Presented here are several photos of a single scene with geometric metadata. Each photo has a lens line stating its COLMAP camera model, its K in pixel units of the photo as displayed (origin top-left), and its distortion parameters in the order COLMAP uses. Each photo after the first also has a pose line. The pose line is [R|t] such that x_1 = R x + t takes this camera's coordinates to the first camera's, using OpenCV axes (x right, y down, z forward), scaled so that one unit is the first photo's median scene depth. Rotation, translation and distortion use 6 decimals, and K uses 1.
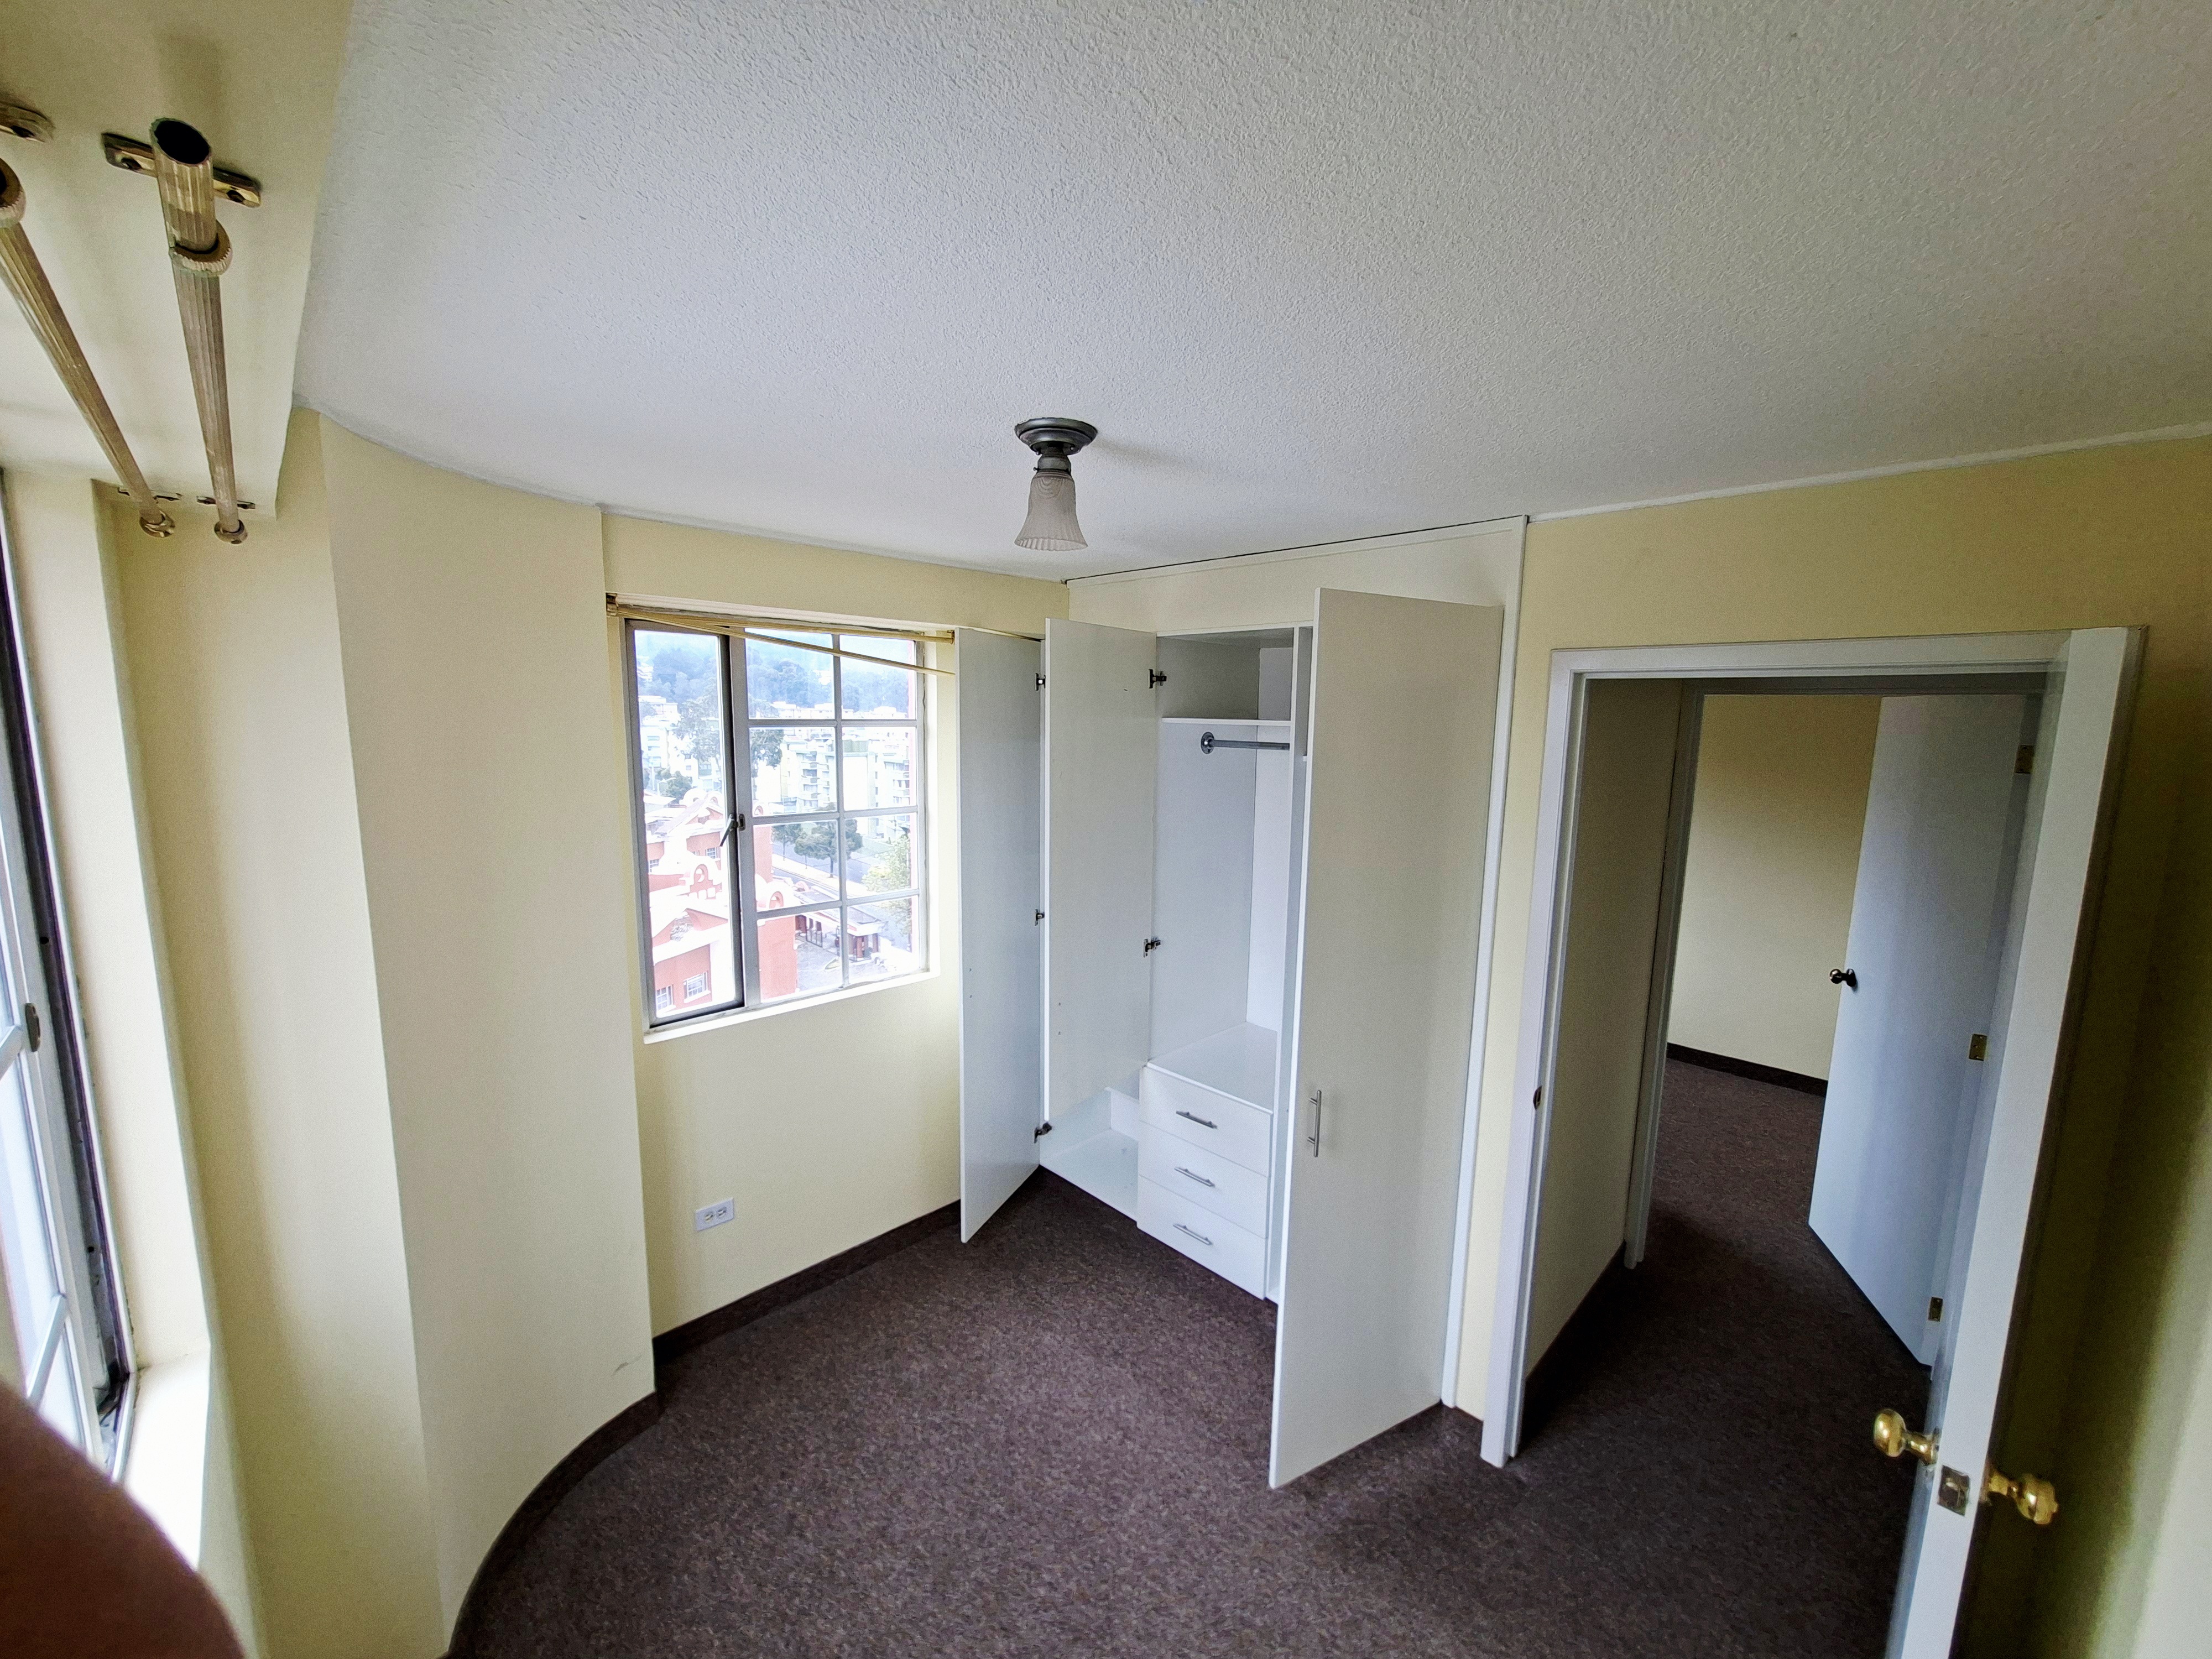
lens RADIAL K [[868.0, 0, 1094.8], [0, 868.0, 830.0], [0, 0, 1]] dist [-0.000630, 0.000109]
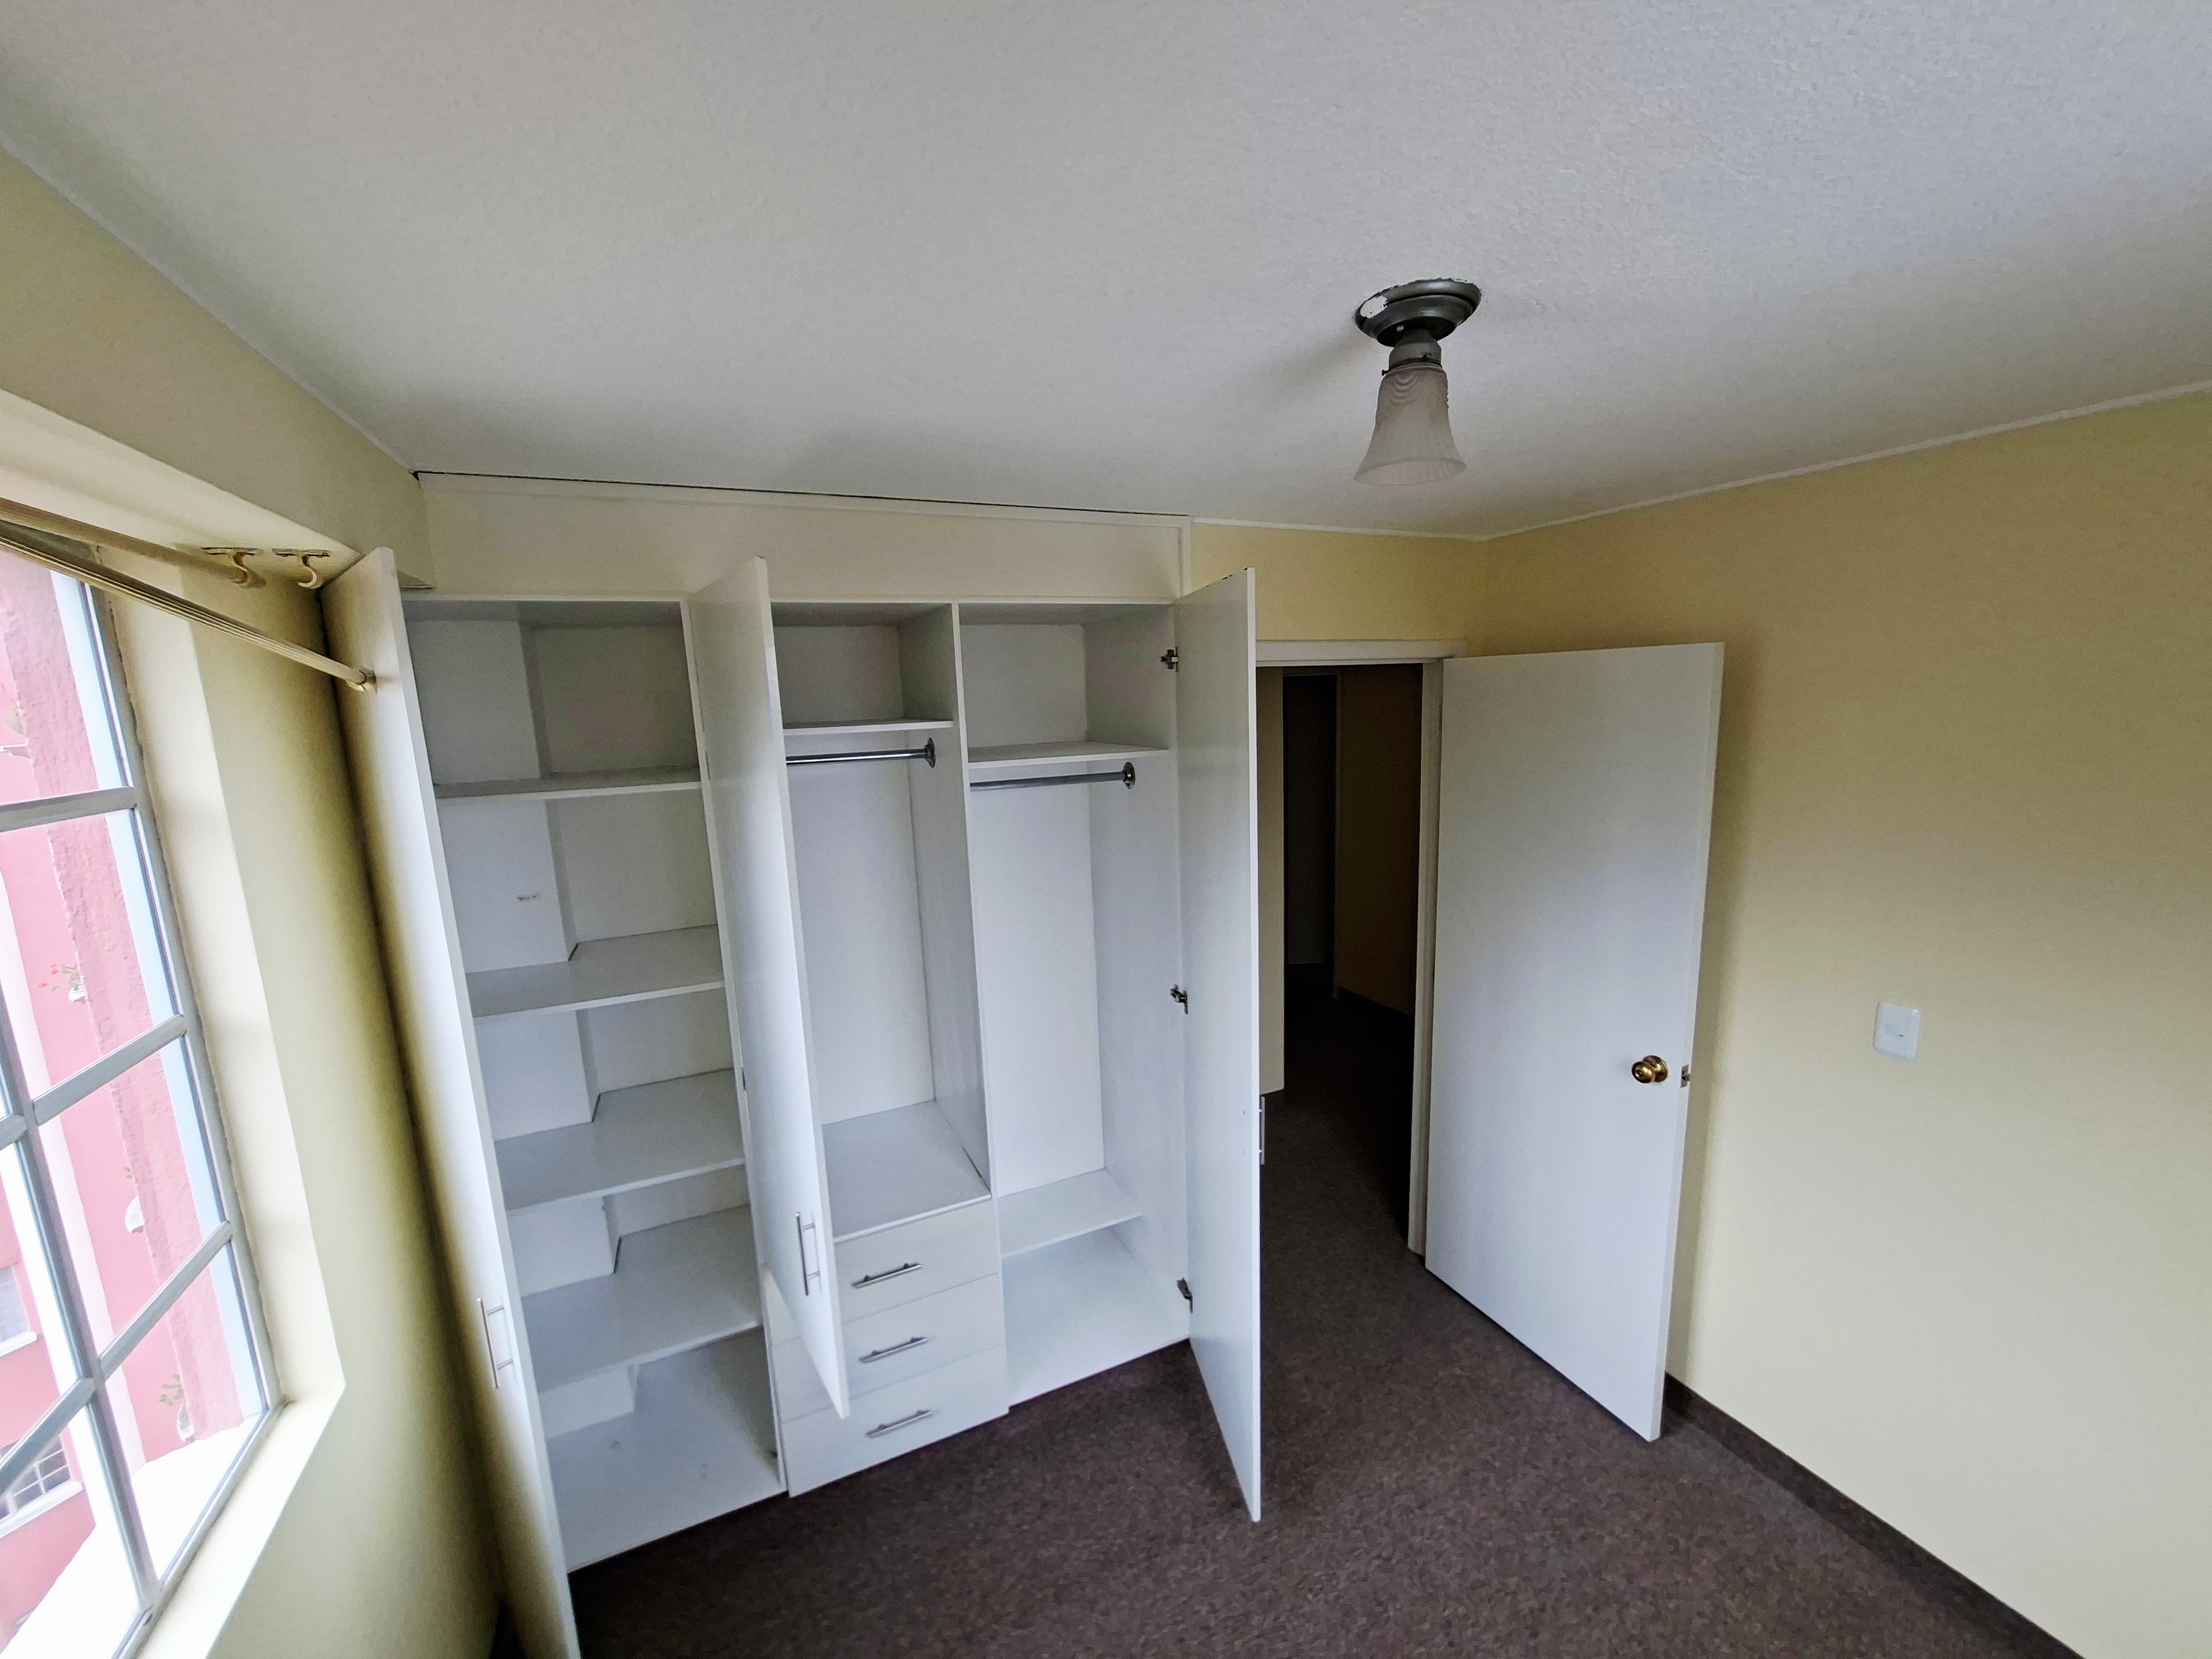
lens RADIAL K [[868.0, 0, 1098.7], [0, 868.0, 835.7], [0, 0, 1]] dist [-0.000630, 0.000109]
pose [[0.336462, -0.179019, 0.924525, -0.546711], [0.168766, 0.977332, 0.127825, -0.115144], [-0.926451, 0.113020, 0.359047, 0.672911]]
